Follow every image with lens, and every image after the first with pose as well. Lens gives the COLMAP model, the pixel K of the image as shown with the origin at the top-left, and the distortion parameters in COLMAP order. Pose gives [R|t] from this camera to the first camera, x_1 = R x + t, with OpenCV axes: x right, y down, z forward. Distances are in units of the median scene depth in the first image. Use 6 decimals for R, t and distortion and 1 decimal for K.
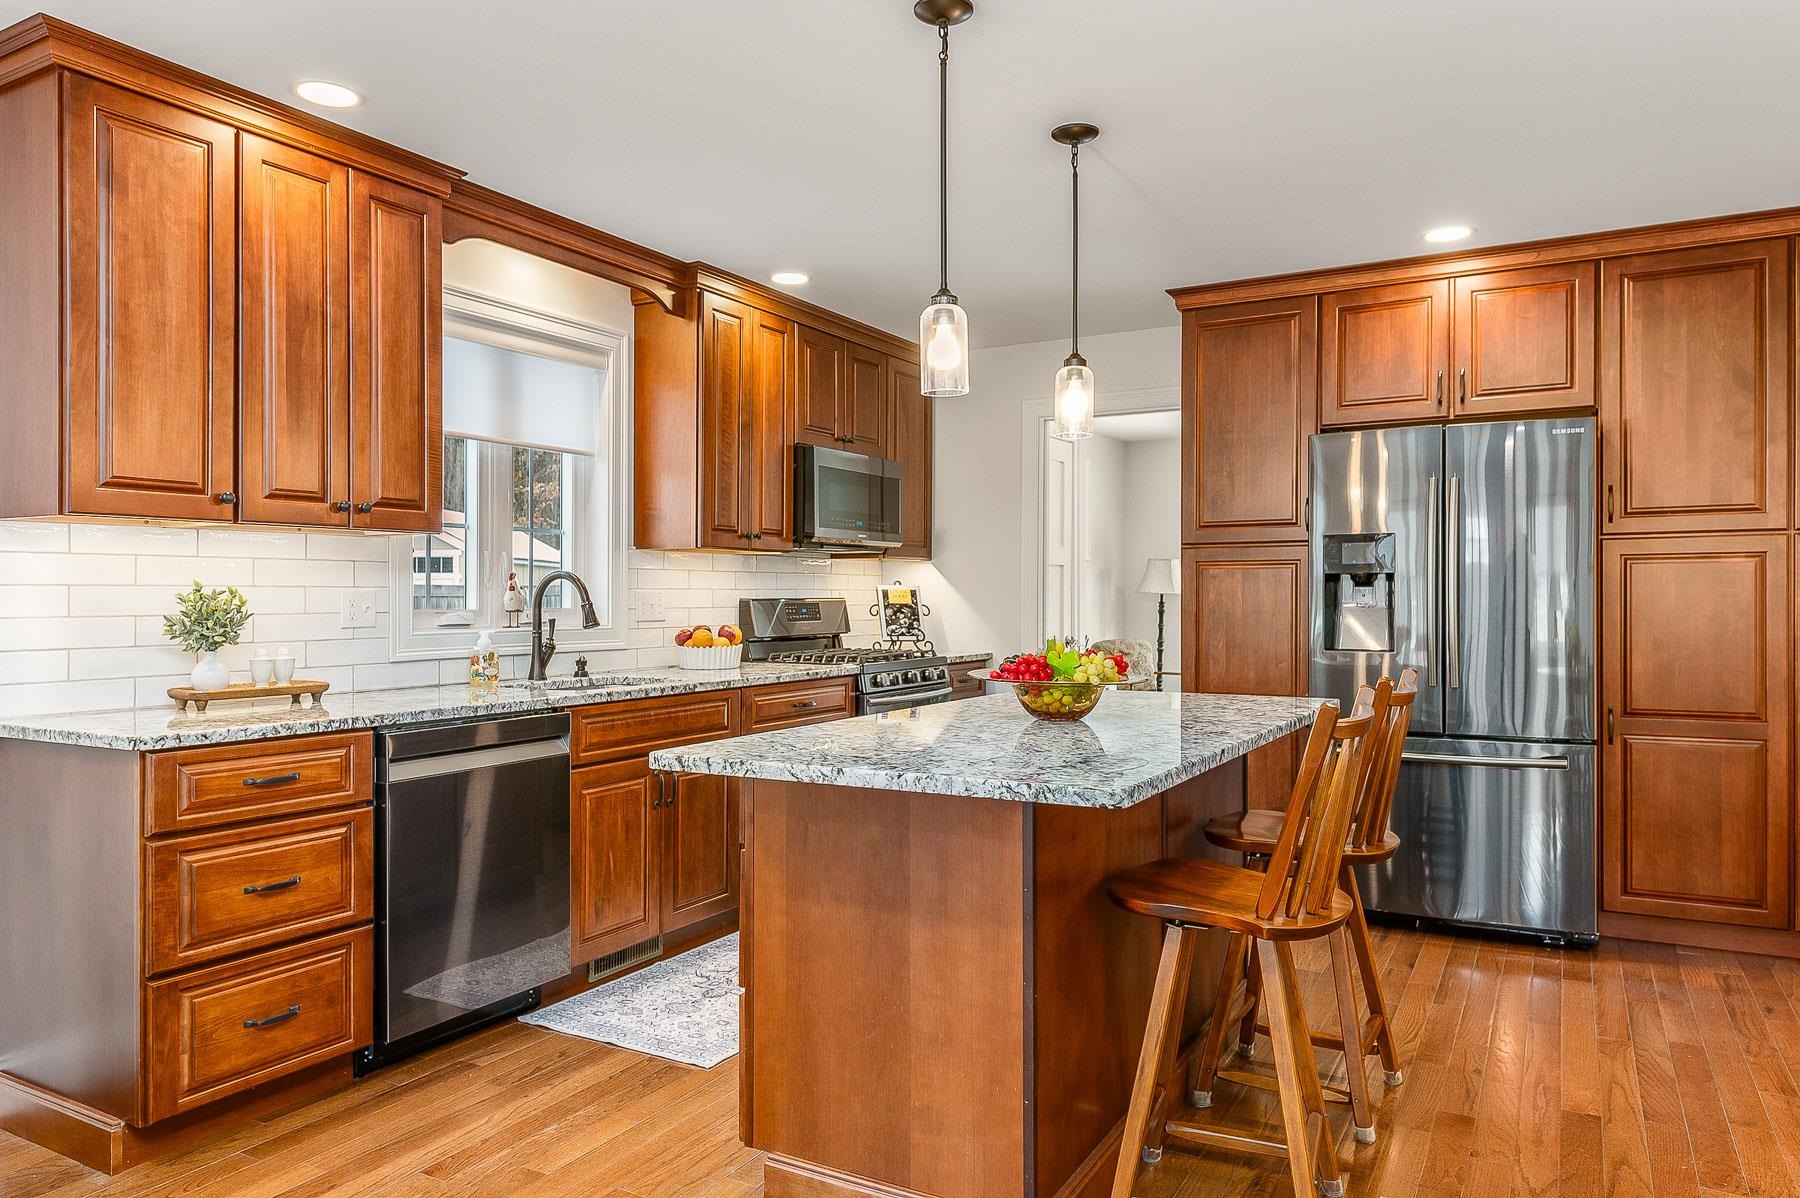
lens RADIAL K [[1190.9, 0, 906.0], [0, 1190.9, 571.7], [0, 0, 1]] dist [0.022110, -0.001629]
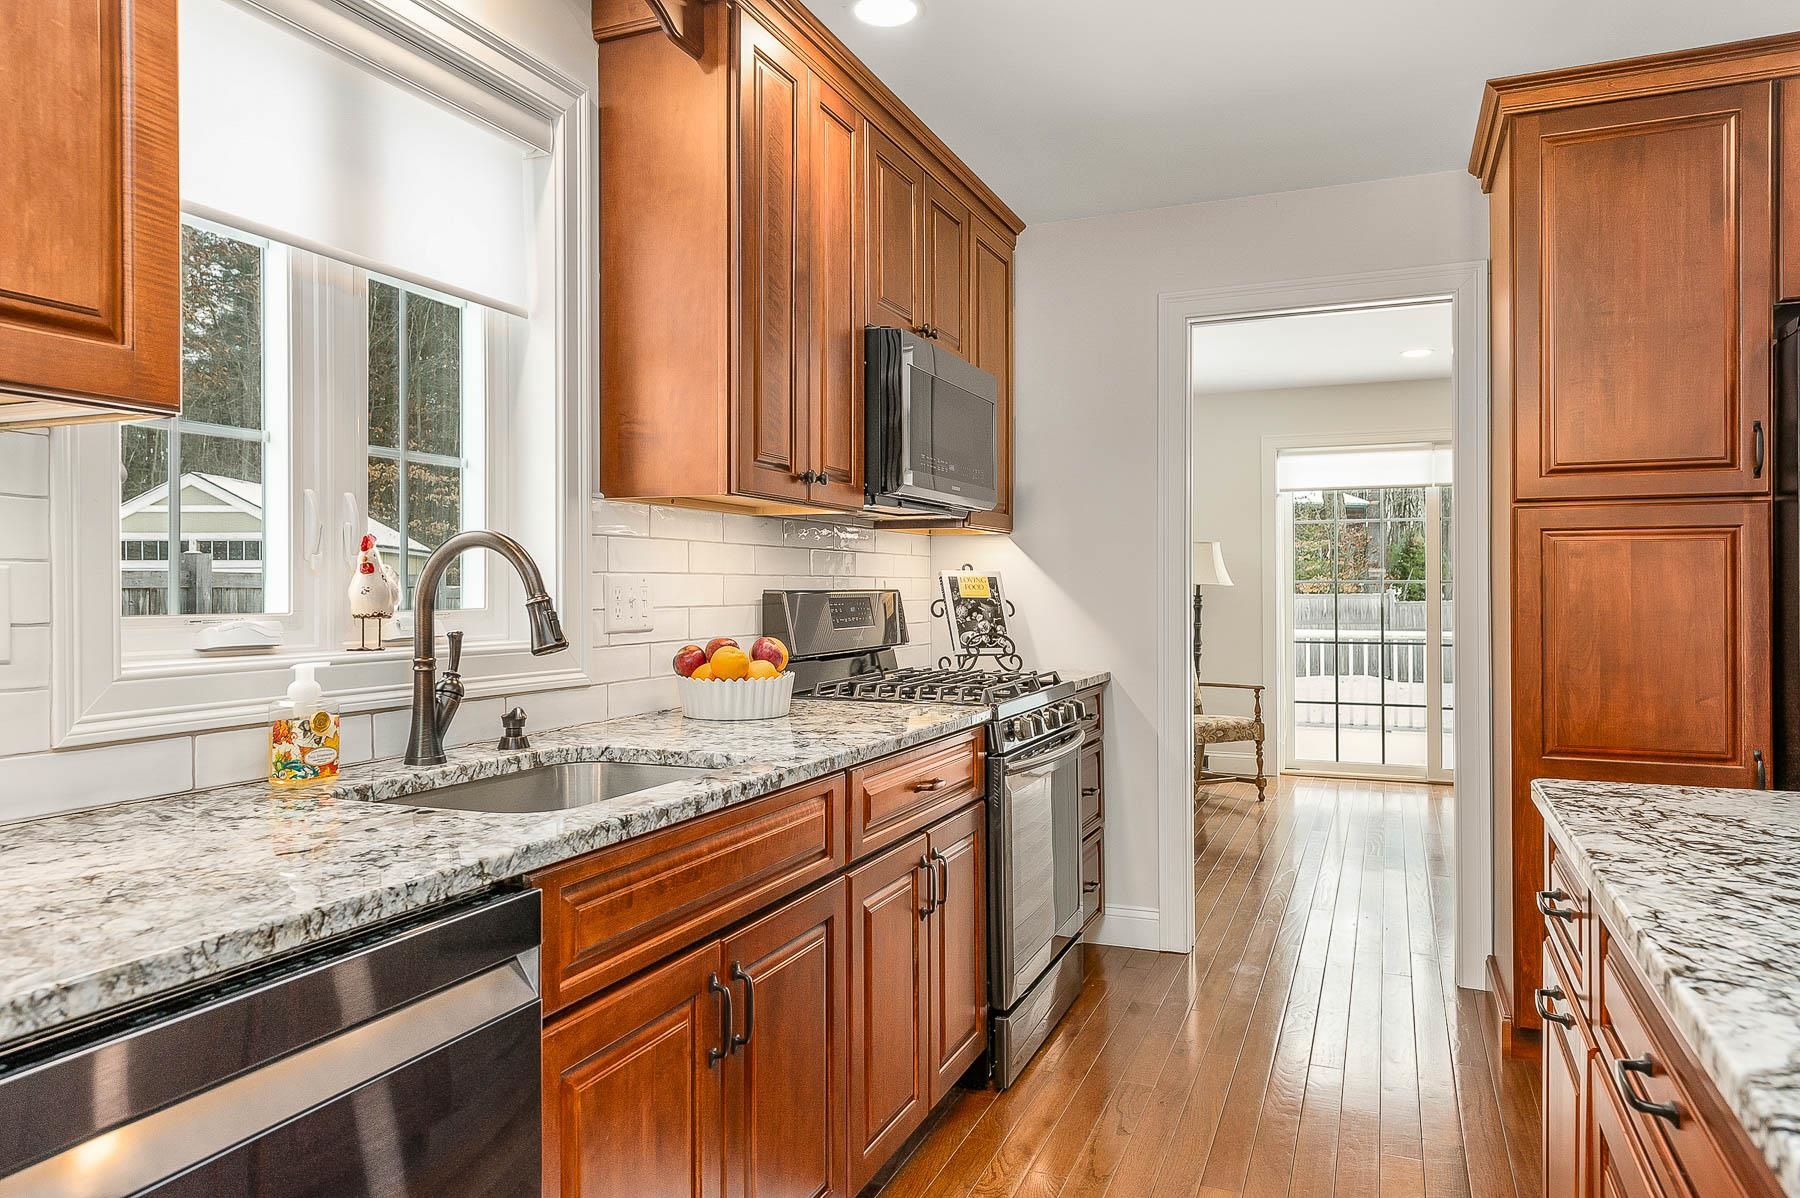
lens RADIAL K [[1187.3, 0, 900.9], [0, 1187.3, 579.9], [0, 0, 1]] dist [0.018609, -0.006163]
pose [[0.993056, 0.001019, 0.117637, -0.163753], [-0.002530, 0.999916, 0.012702, 0.011299], [-0.117614, -0.012911, 0.992975, 0.472390]]
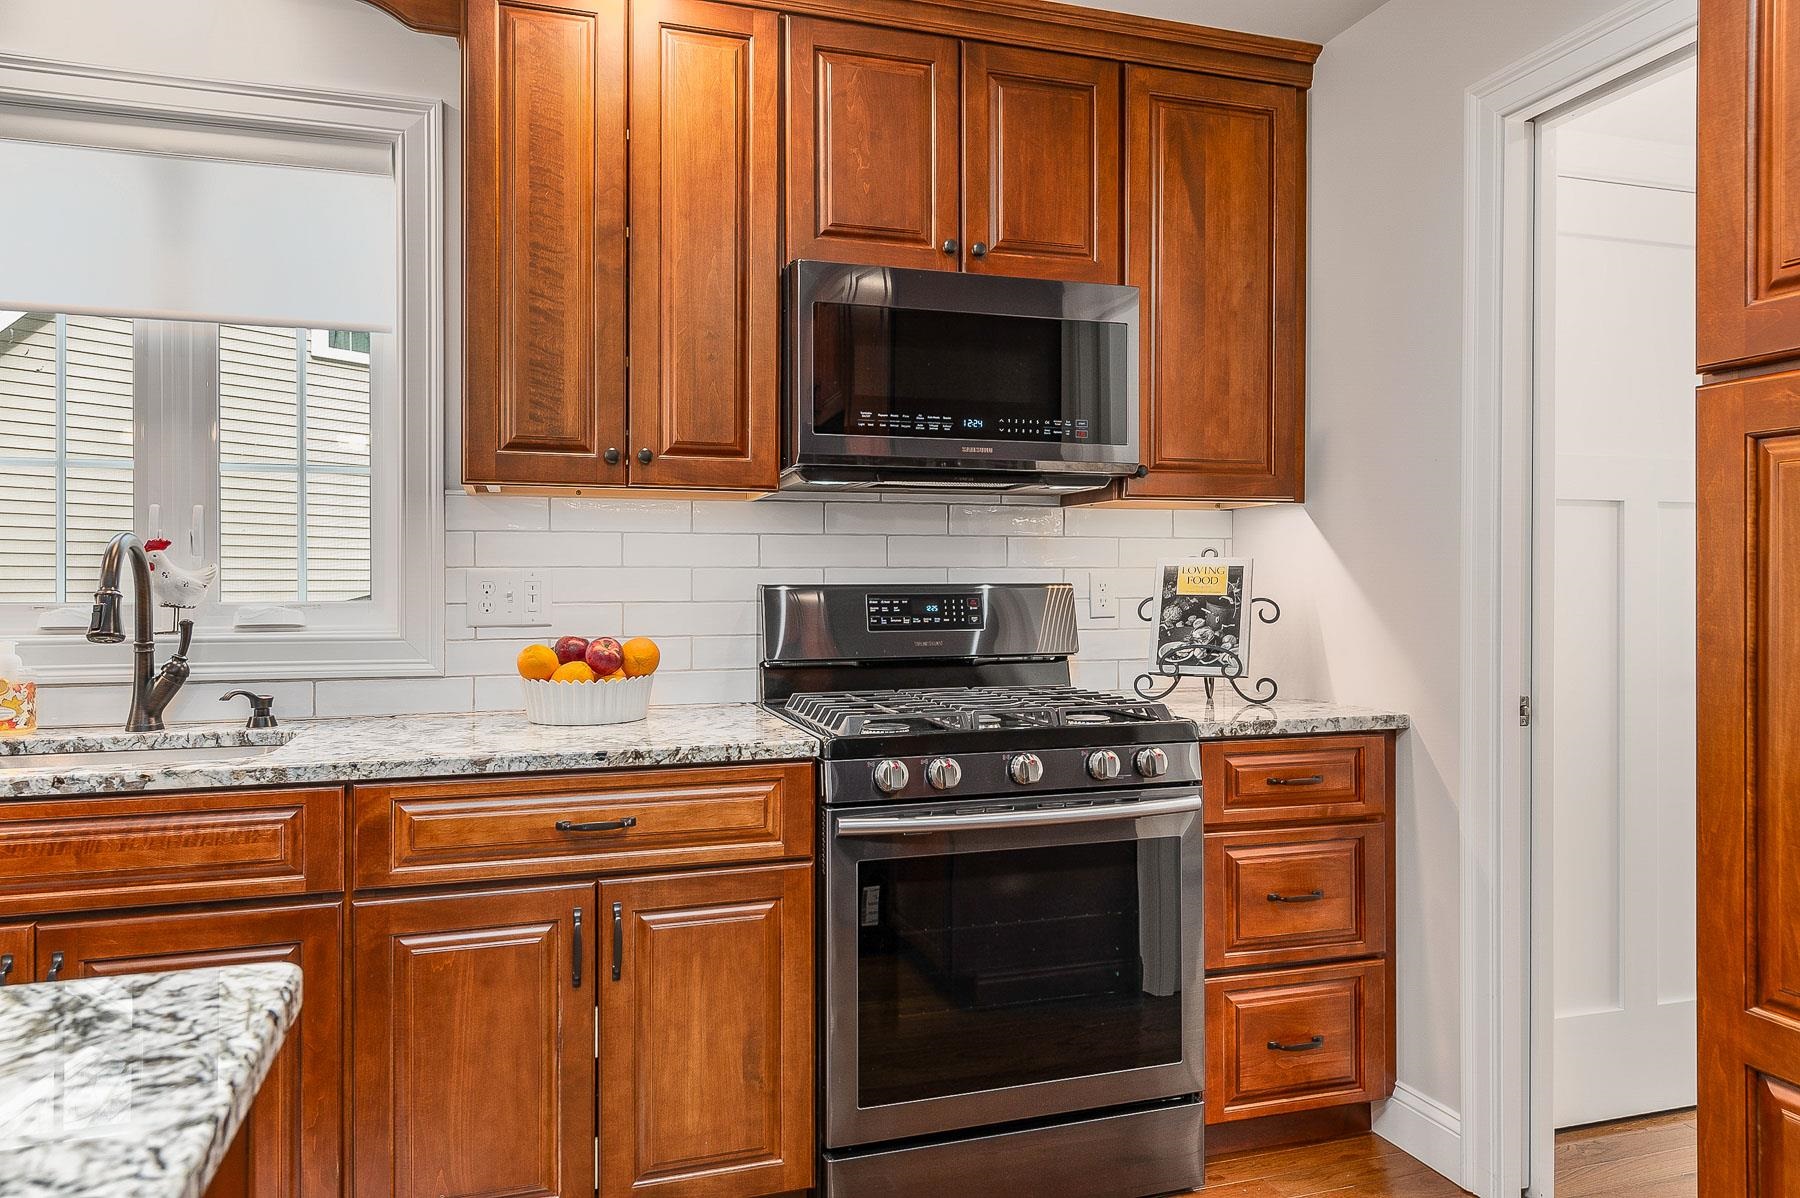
lens RADIAL K [[1187.3, 0, 900.9], [0, 1187.3, 579.9], [0, 0, 1]] dist [0.018609, -0.006163]
pose [[0.731201, -0.000347, -0.682162, 0.305957], [0.014431, 0.999784, 0.014961, 0.015555], [0.682010, -0.020784, 0.731048, 0.765206]]
